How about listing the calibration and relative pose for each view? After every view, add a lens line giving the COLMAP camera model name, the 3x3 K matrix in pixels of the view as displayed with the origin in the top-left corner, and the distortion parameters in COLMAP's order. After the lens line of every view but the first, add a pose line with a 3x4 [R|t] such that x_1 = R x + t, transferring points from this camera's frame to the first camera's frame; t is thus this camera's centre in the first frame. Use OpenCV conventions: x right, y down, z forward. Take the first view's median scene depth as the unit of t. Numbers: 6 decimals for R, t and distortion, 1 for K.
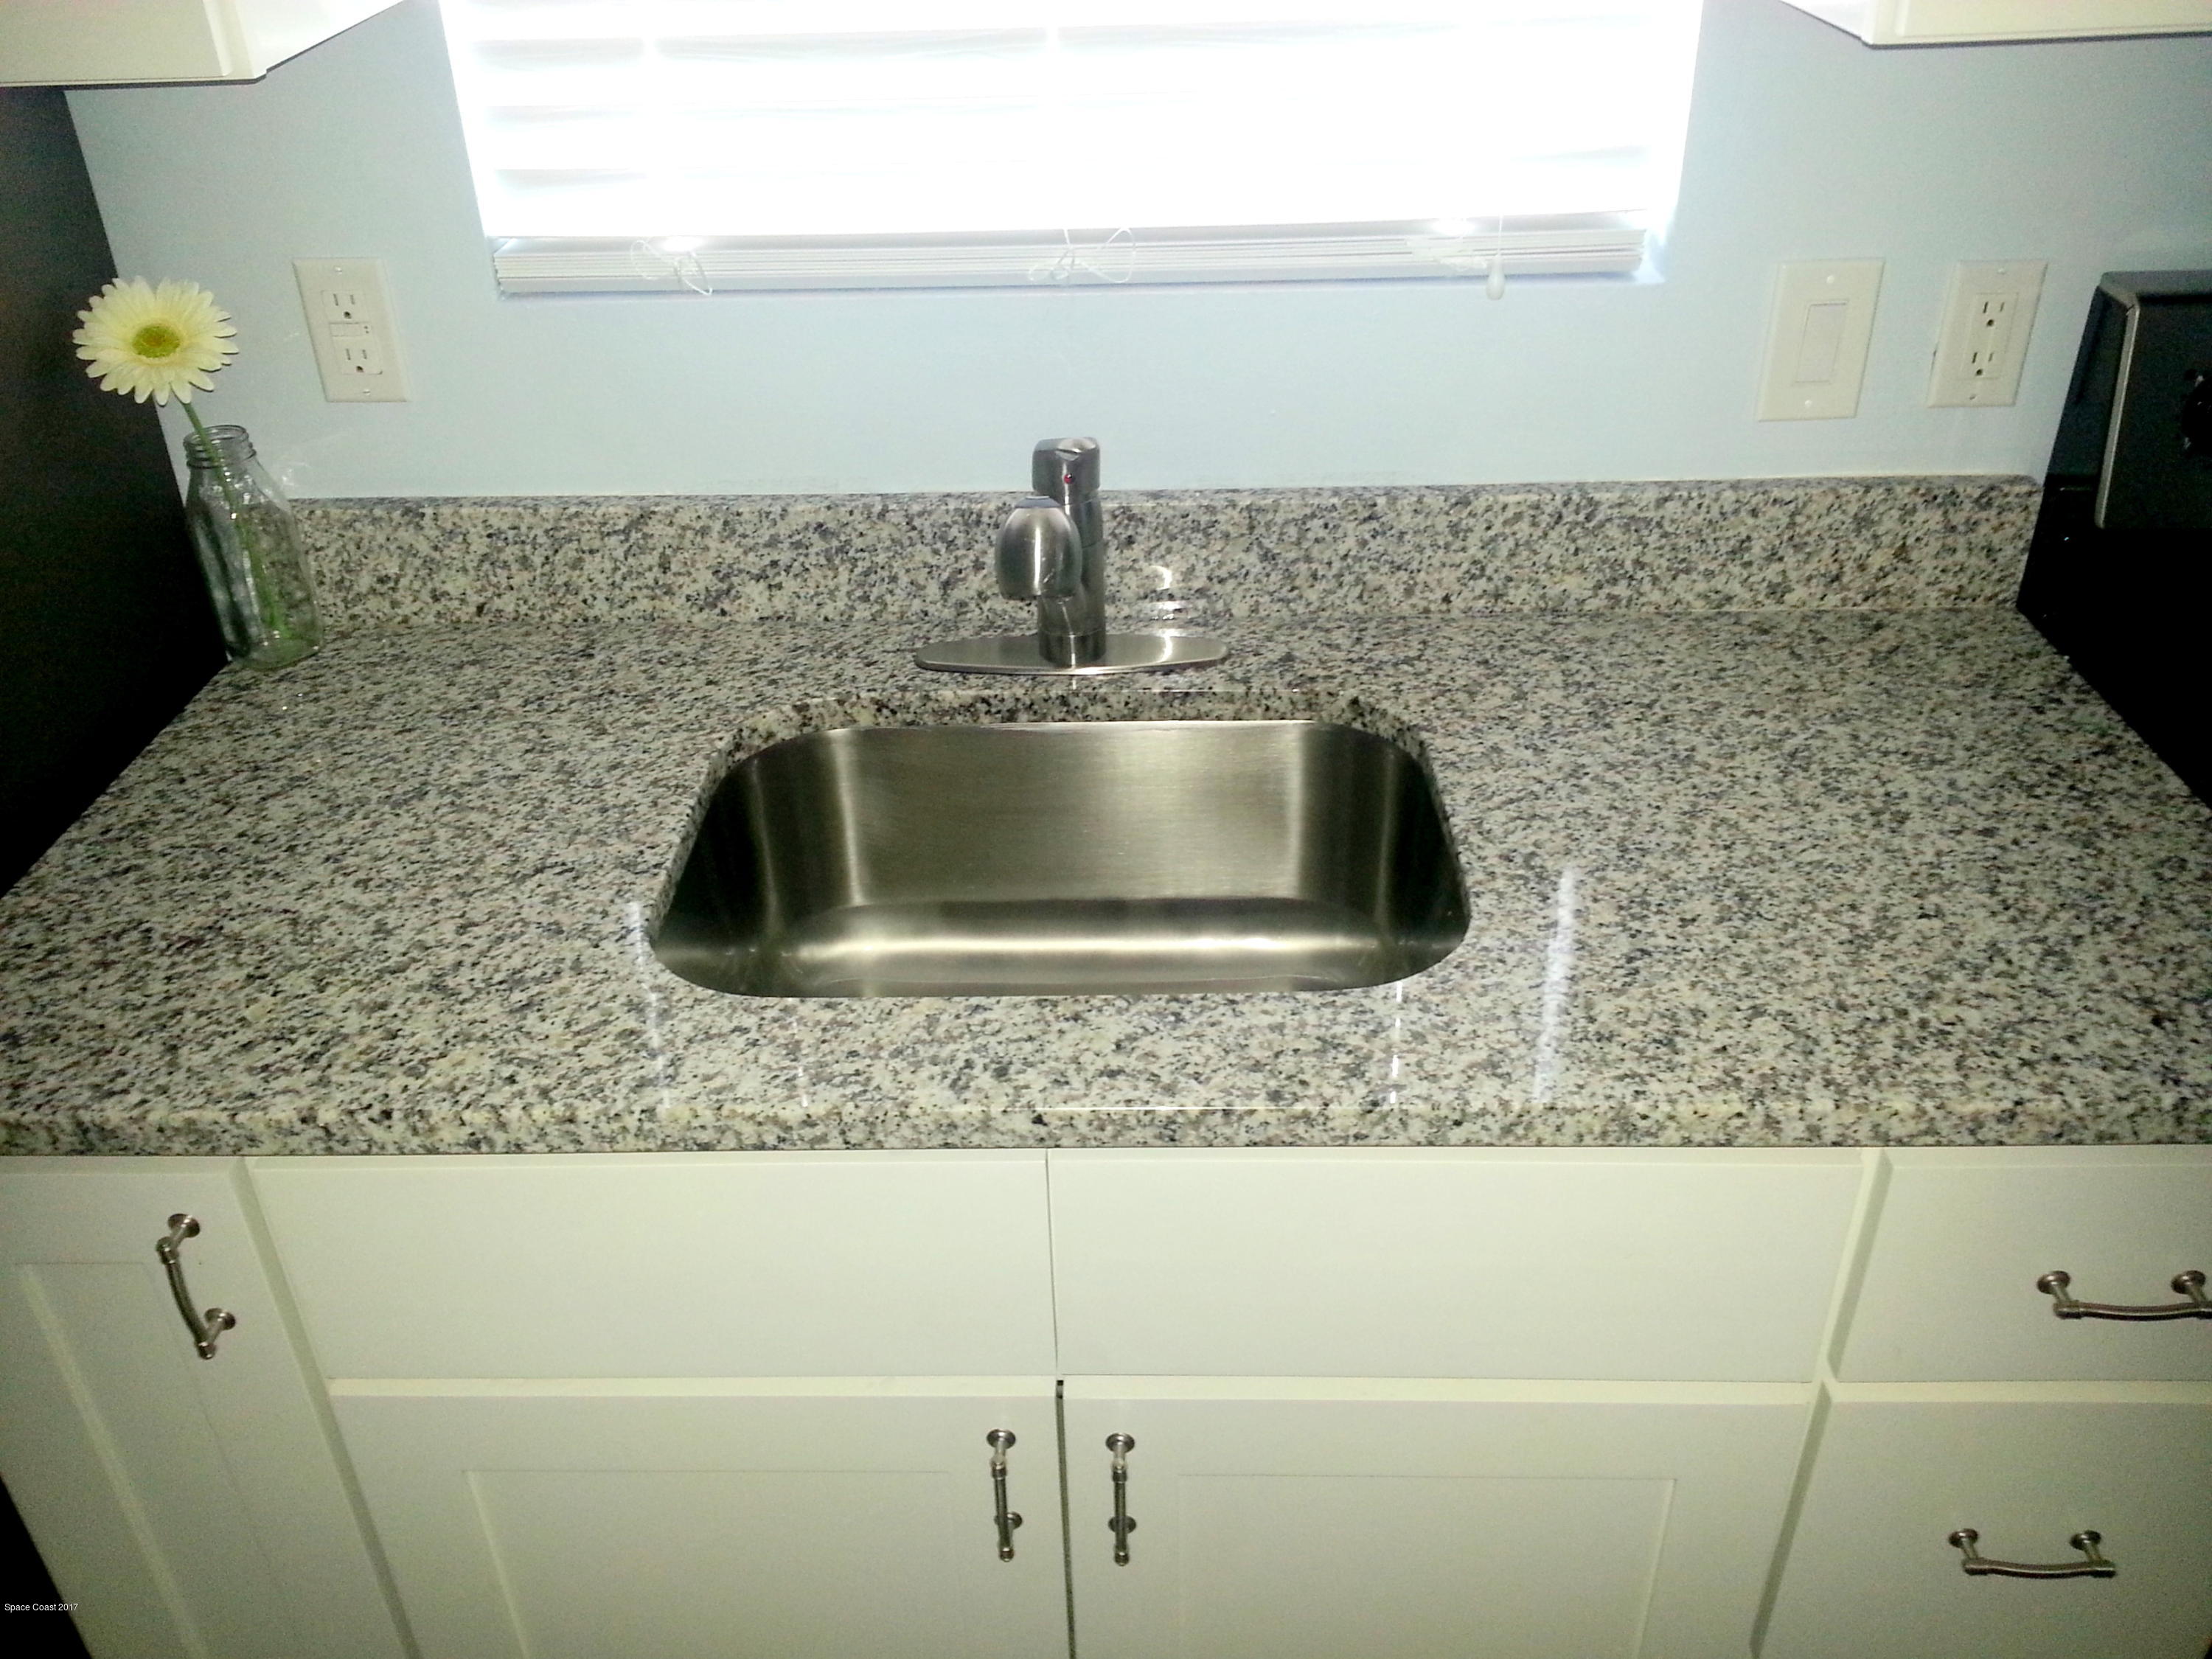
lens RADIAL K [[1785.5, 0, 1112.0], [0, 1785.5, 825.3], [0, 0, 1]] dist [0.104657, -0.186503]
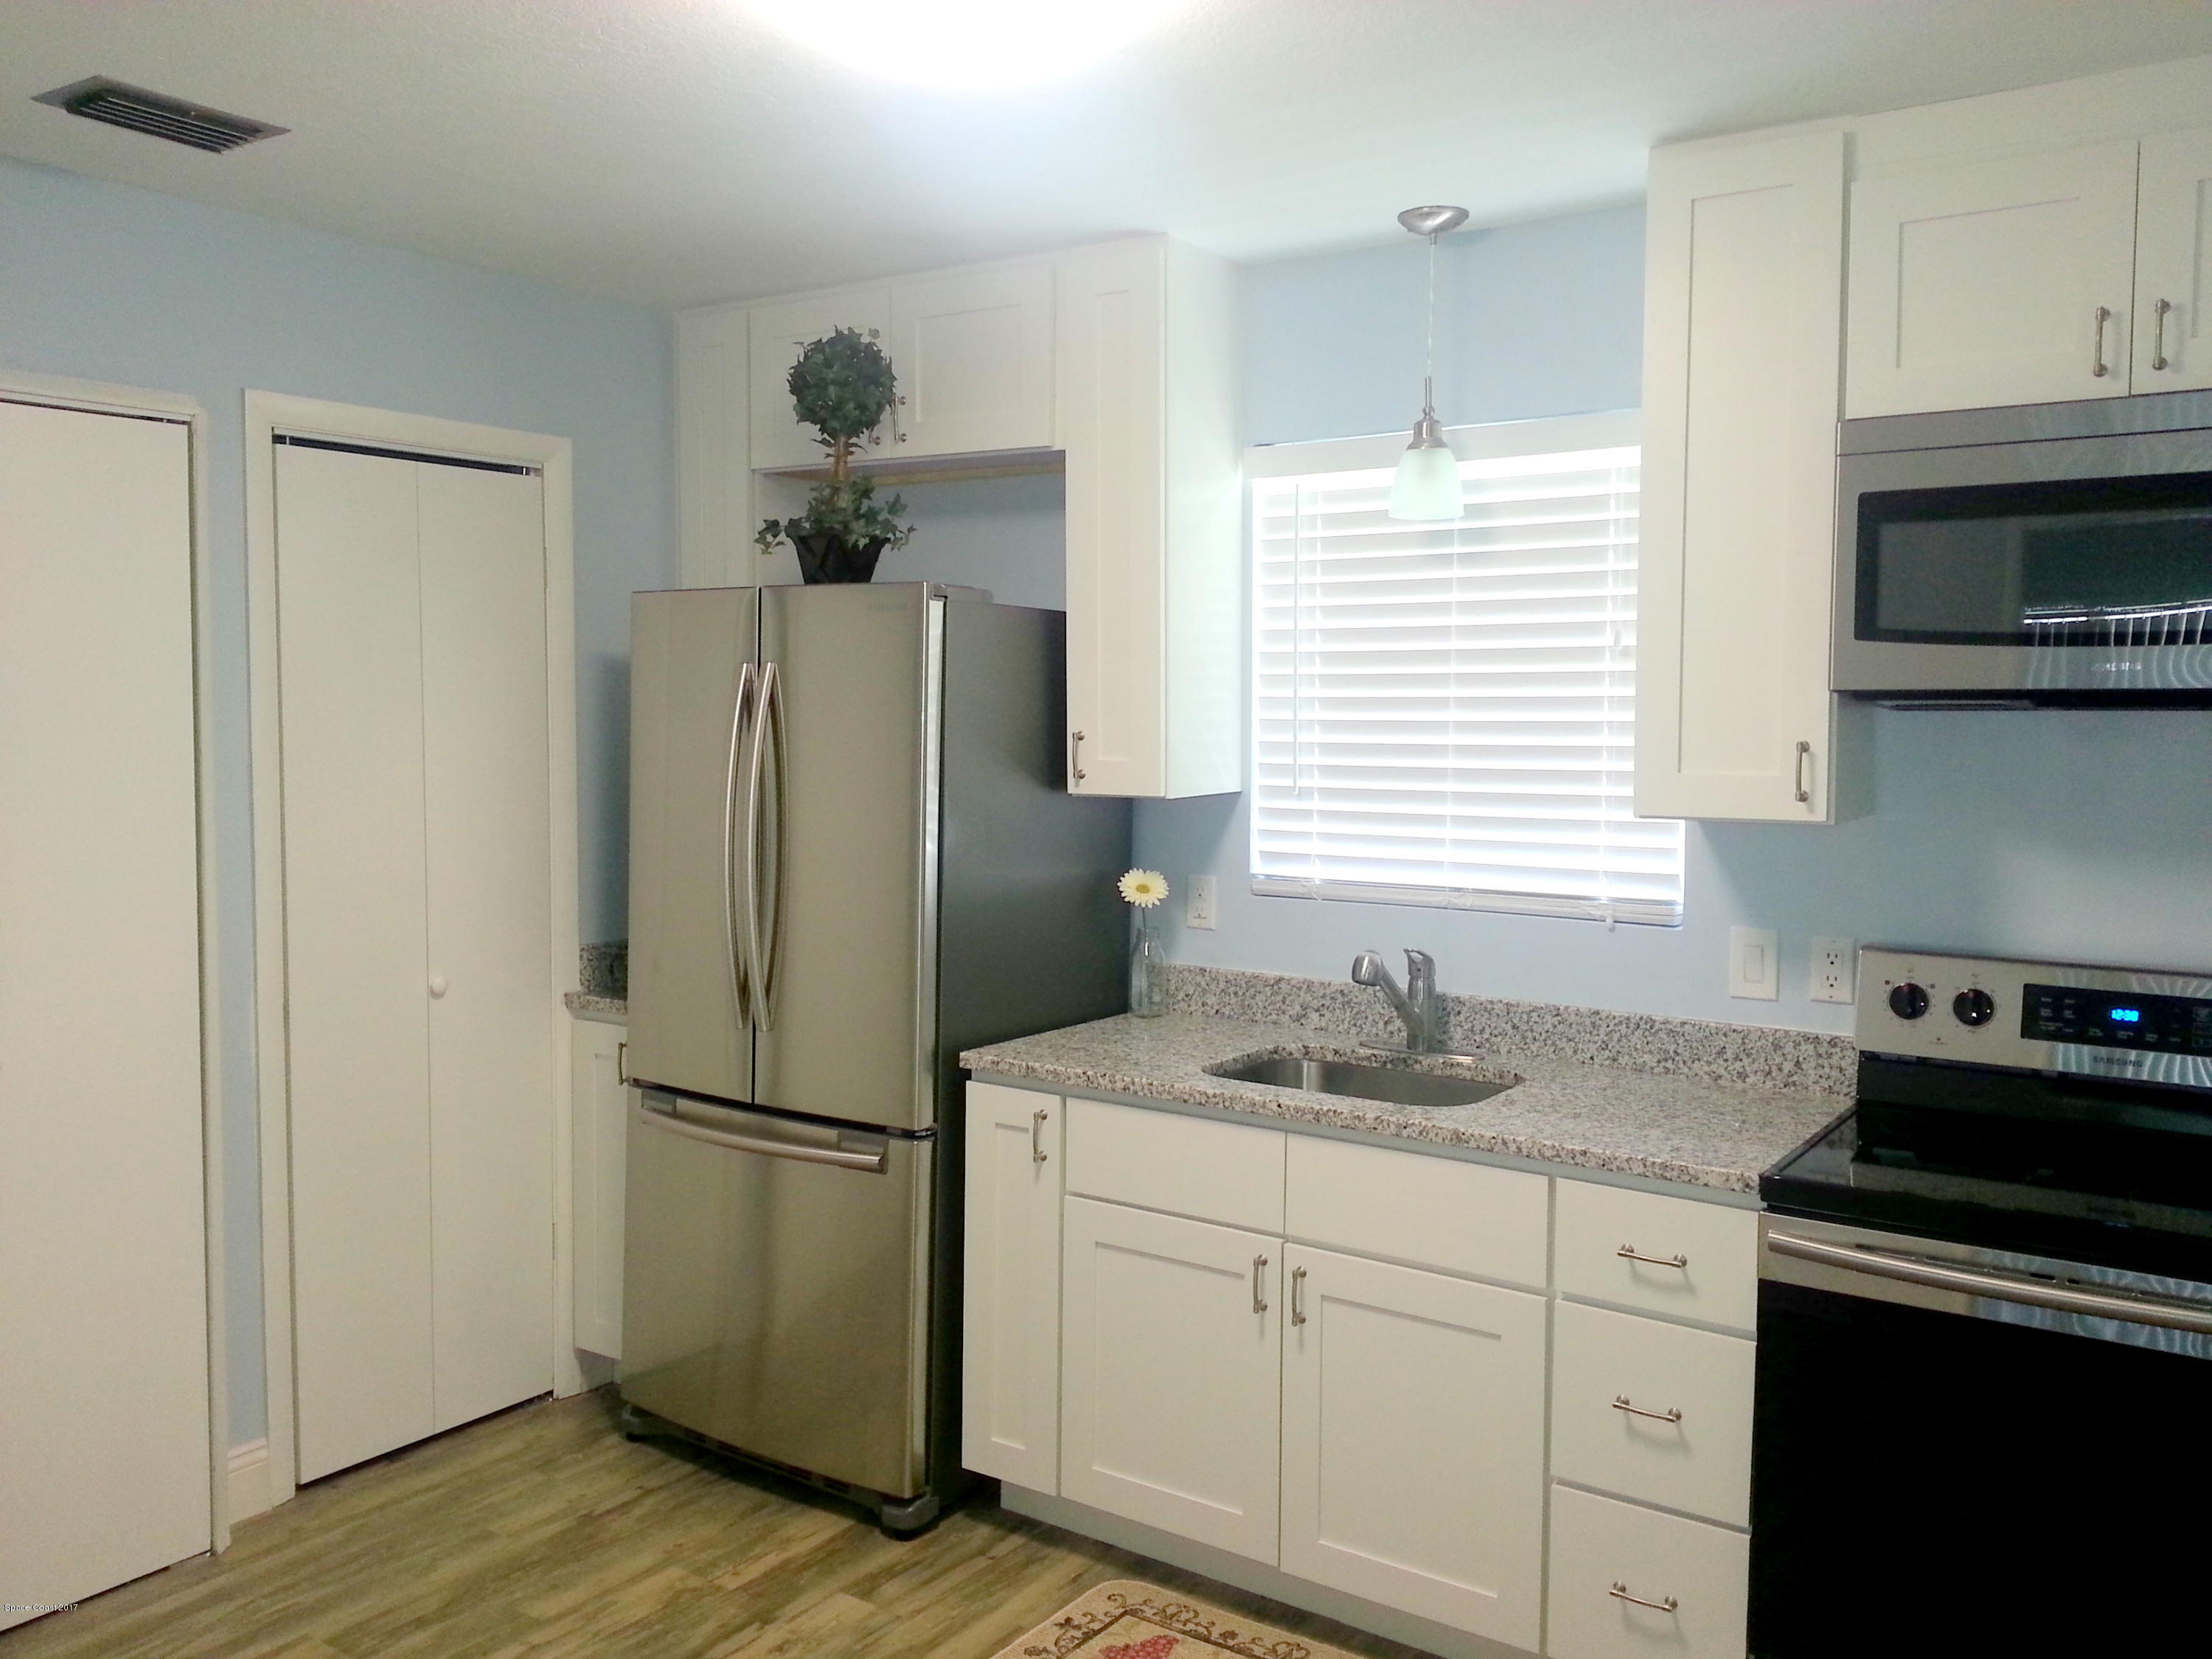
lens RADIAL K [[1779.5, 0, 1106.0], [0, 1779.5, 829.5], [0, 0, 1]] dist [0.071305, -0.122762]
pose [[0.830101, 0.068864, -0.553345, 0.919033], [-0.318927, 0.872643, -0.369838, 0.655896], [0.457404, 0.483479, 0.746344, -1.094568]]
